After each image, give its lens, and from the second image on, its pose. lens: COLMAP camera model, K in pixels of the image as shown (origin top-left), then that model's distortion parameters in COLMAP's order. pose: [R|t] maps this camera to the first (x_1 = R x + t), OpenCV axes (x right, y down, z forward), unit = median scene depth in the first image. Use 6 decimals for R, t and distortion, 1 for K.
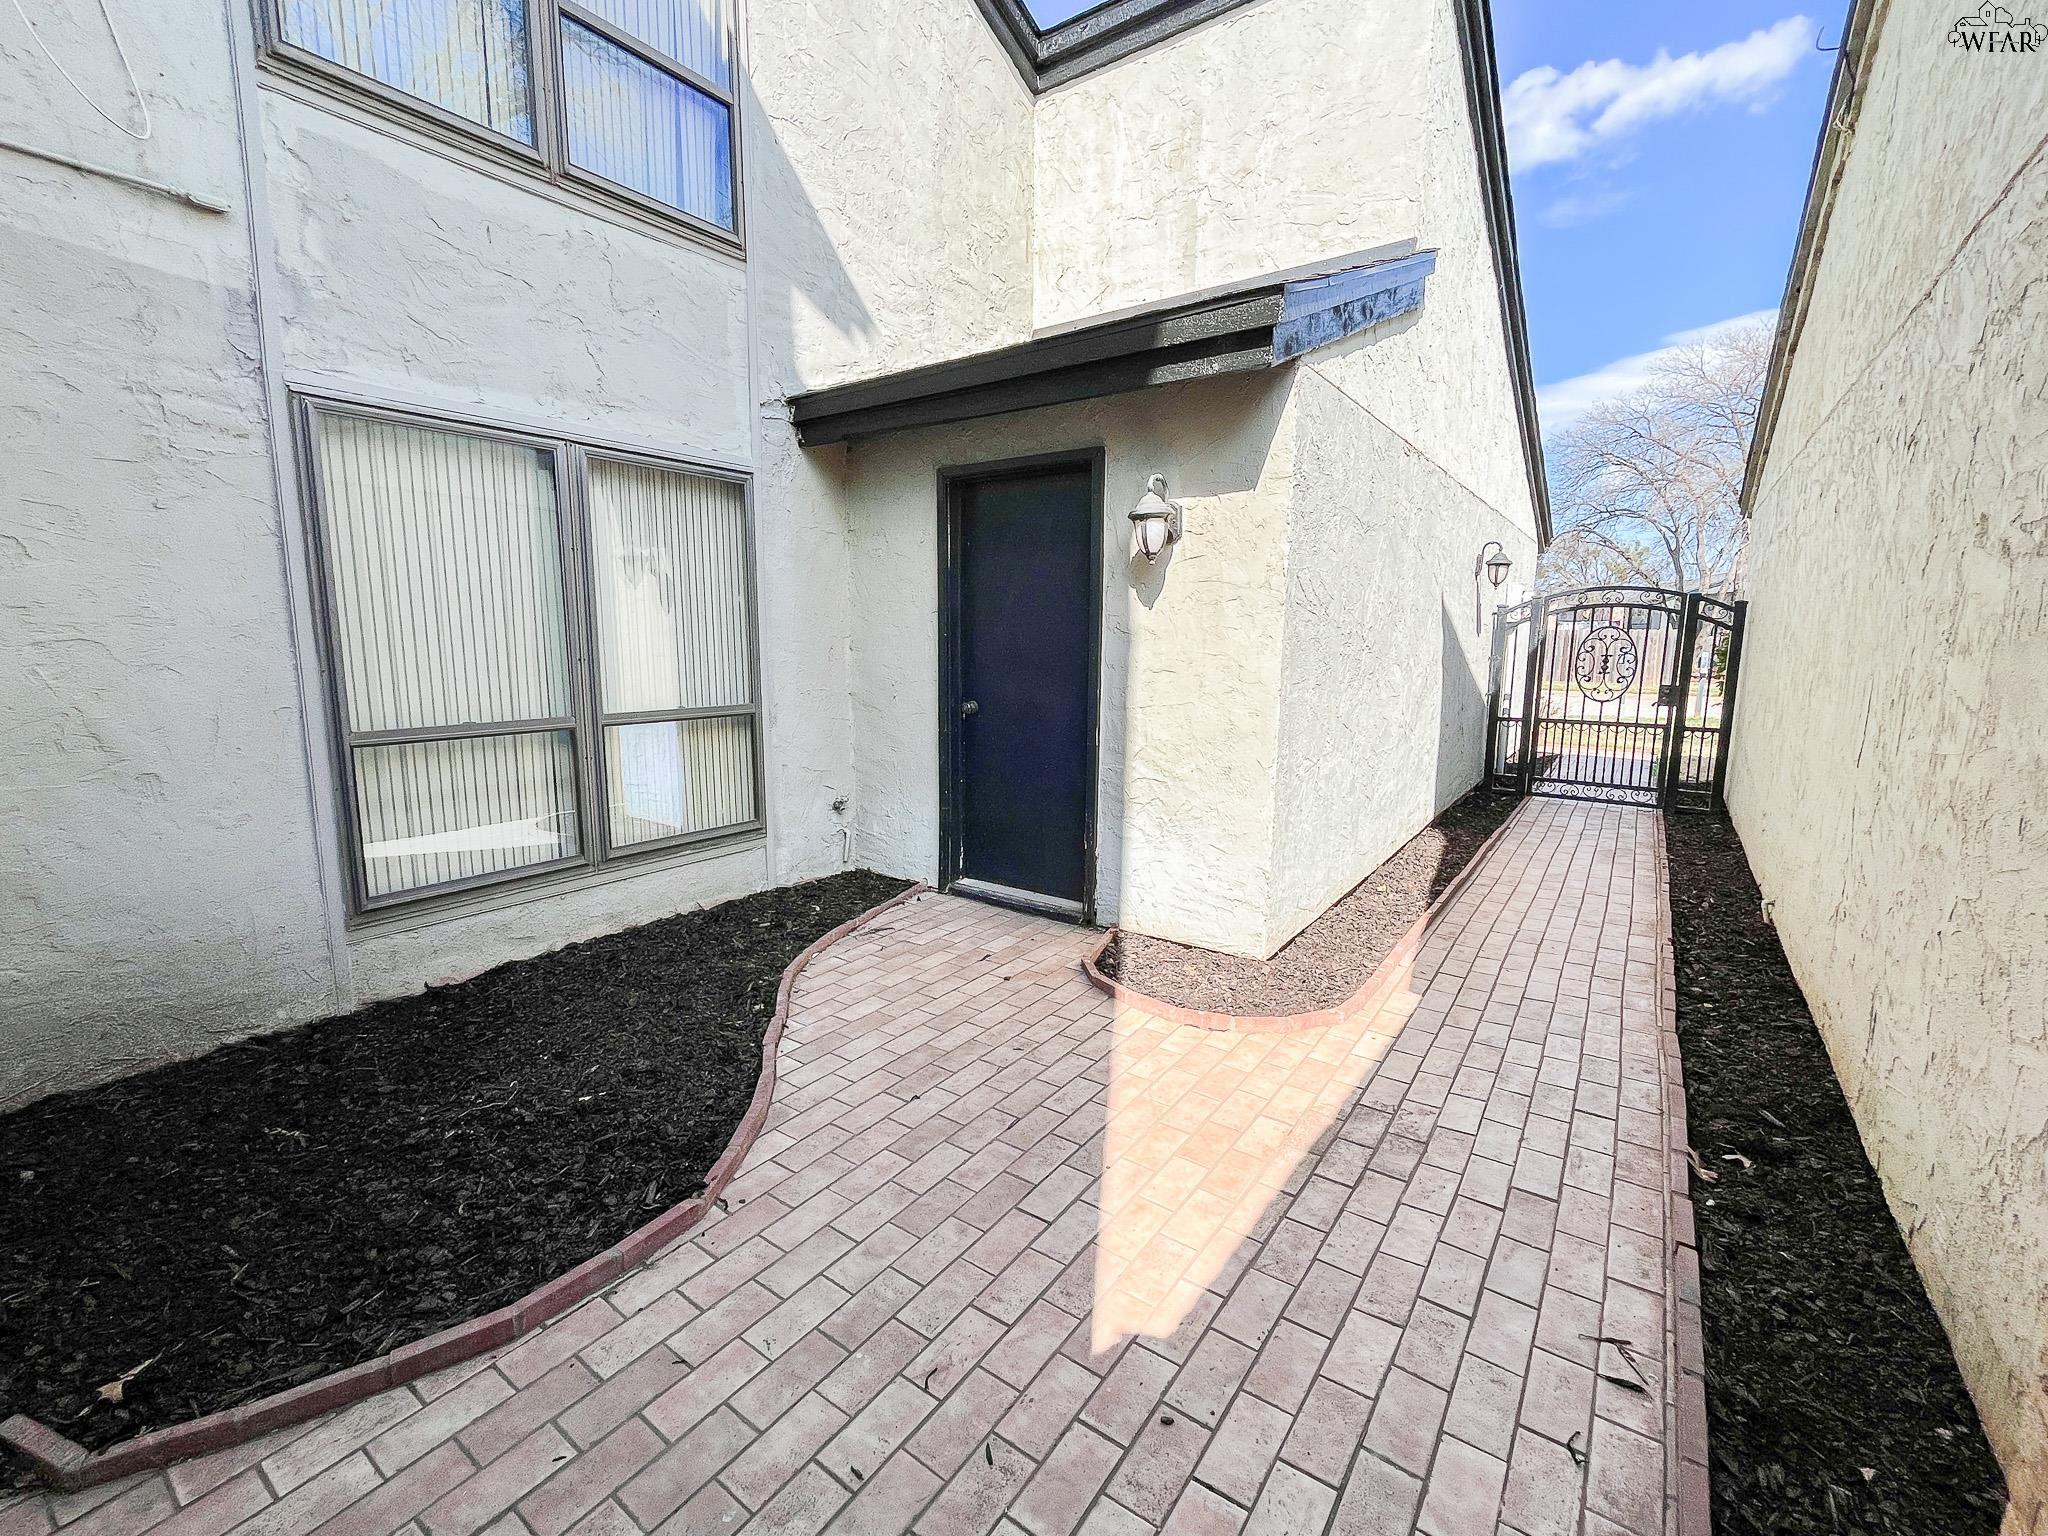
lens RADIAL K [[831.4, 0, 1020.9], [0, 831.4, 765.2], [0, 0, 1]] dist [-0.001369, -0.000253]
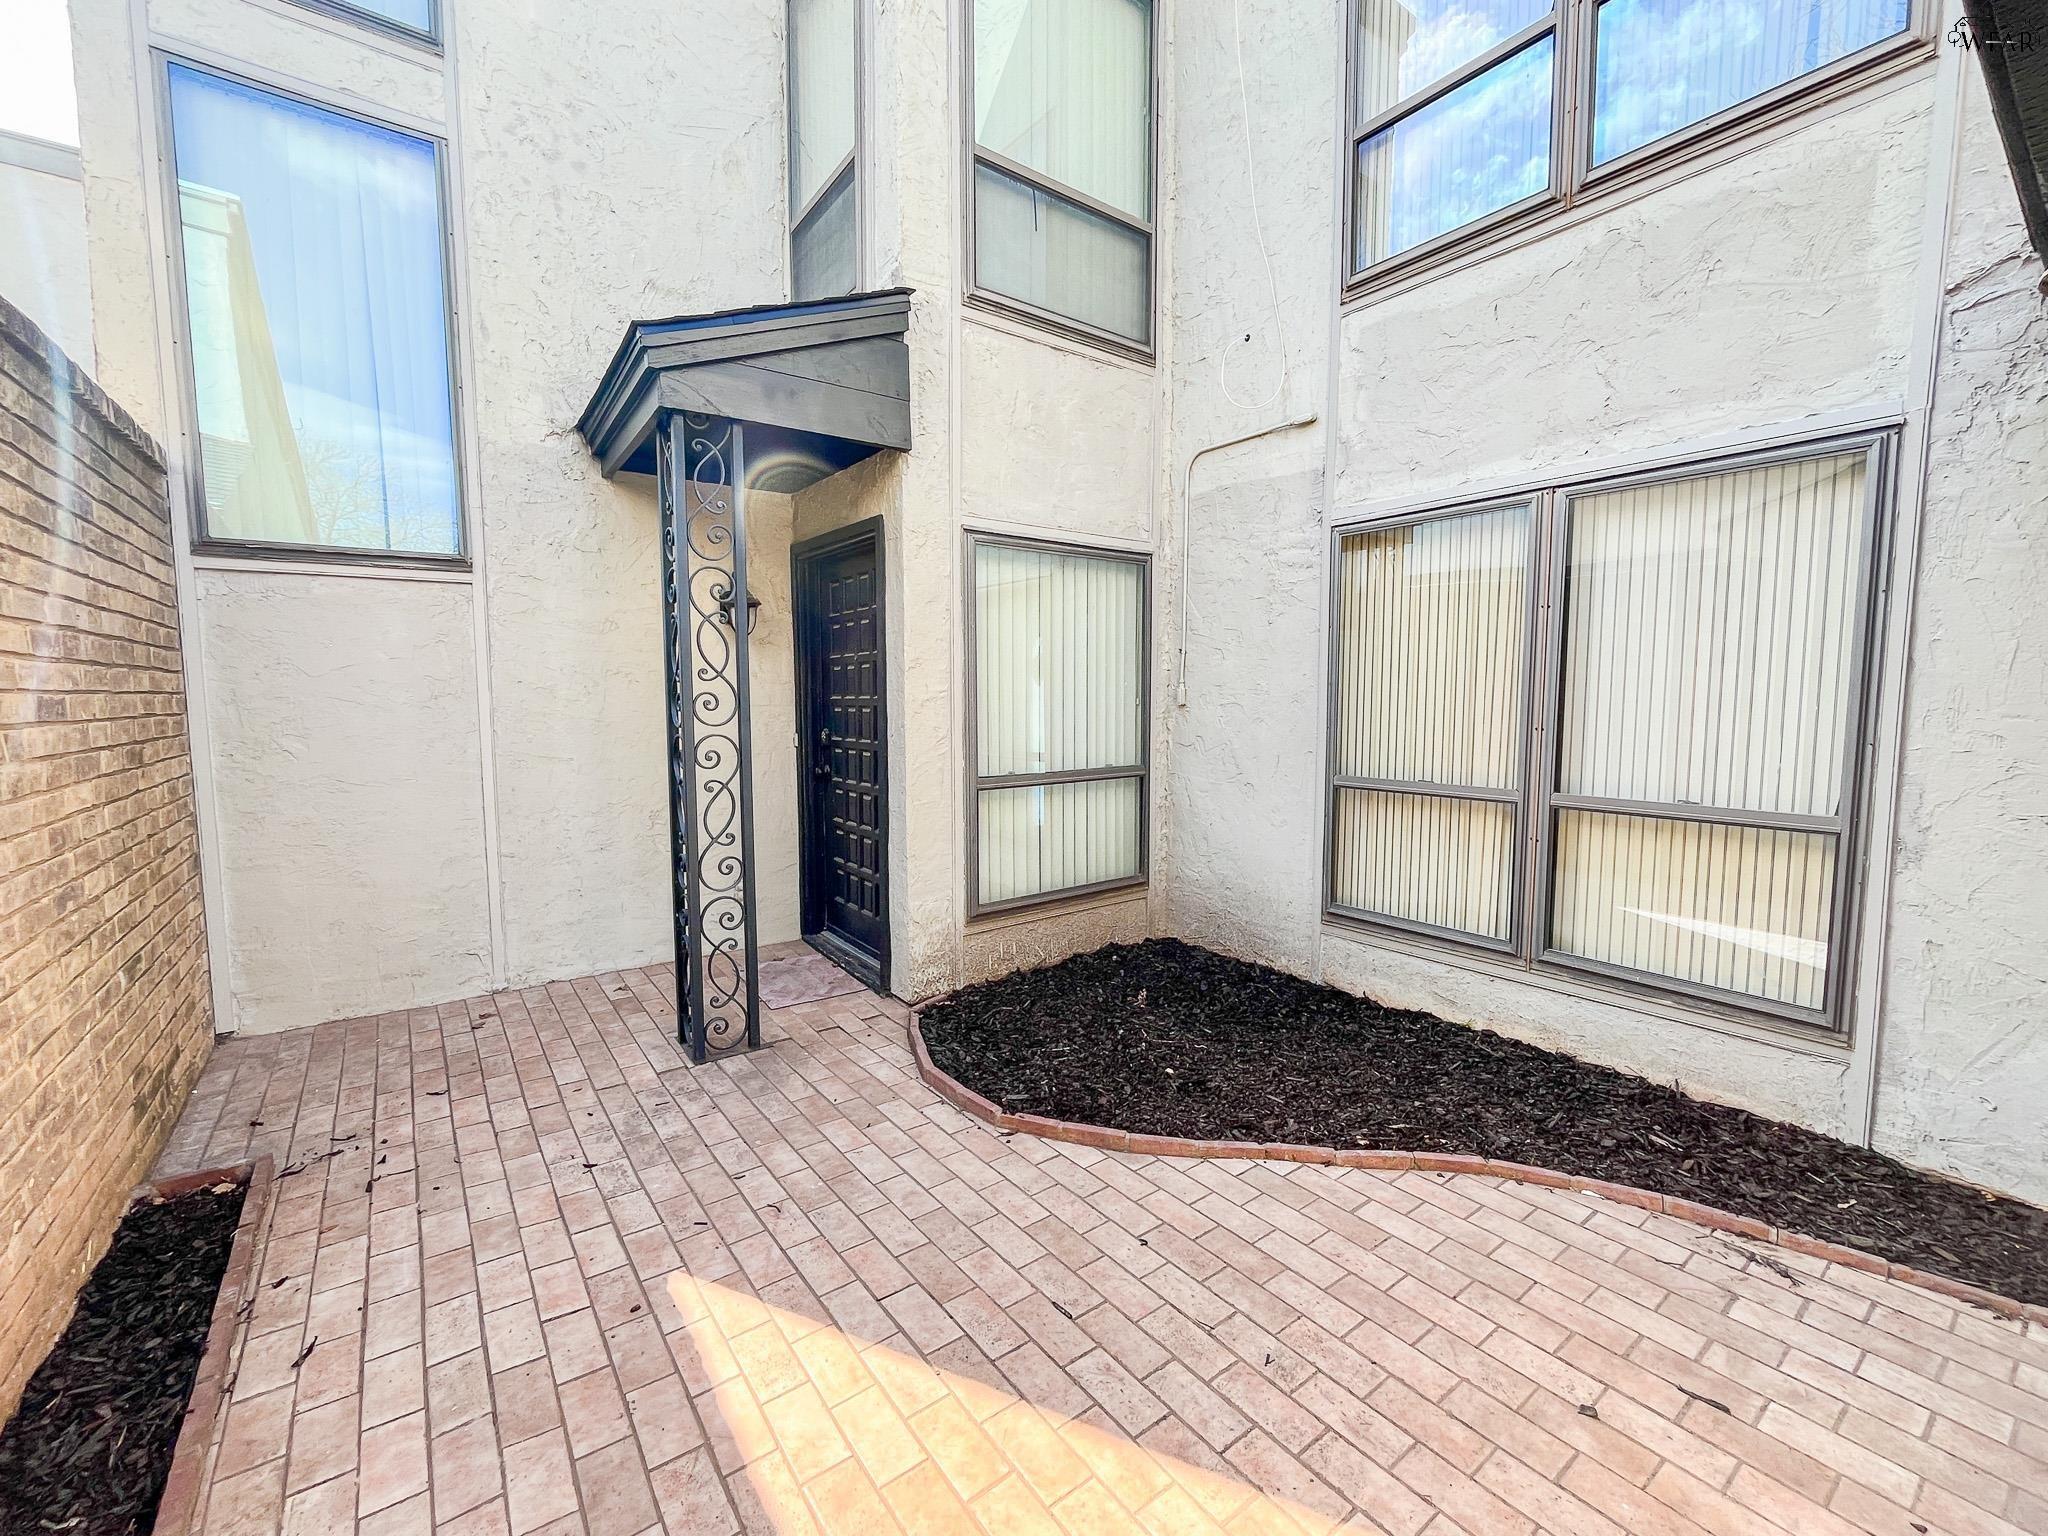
lens RADIAL K [[831.4, 0, 1020.9], [0, 831.4, 765.2], [0, 0, 1]] dist [-0.001369, -0.000253]
pose [[-0.269799, 0.078125, -0.959742, 0.601693], [-0.146371, 0.981793, 0.121068, -0.144366], [0.951727, 0.173142, -0.253451, 0.887108]]
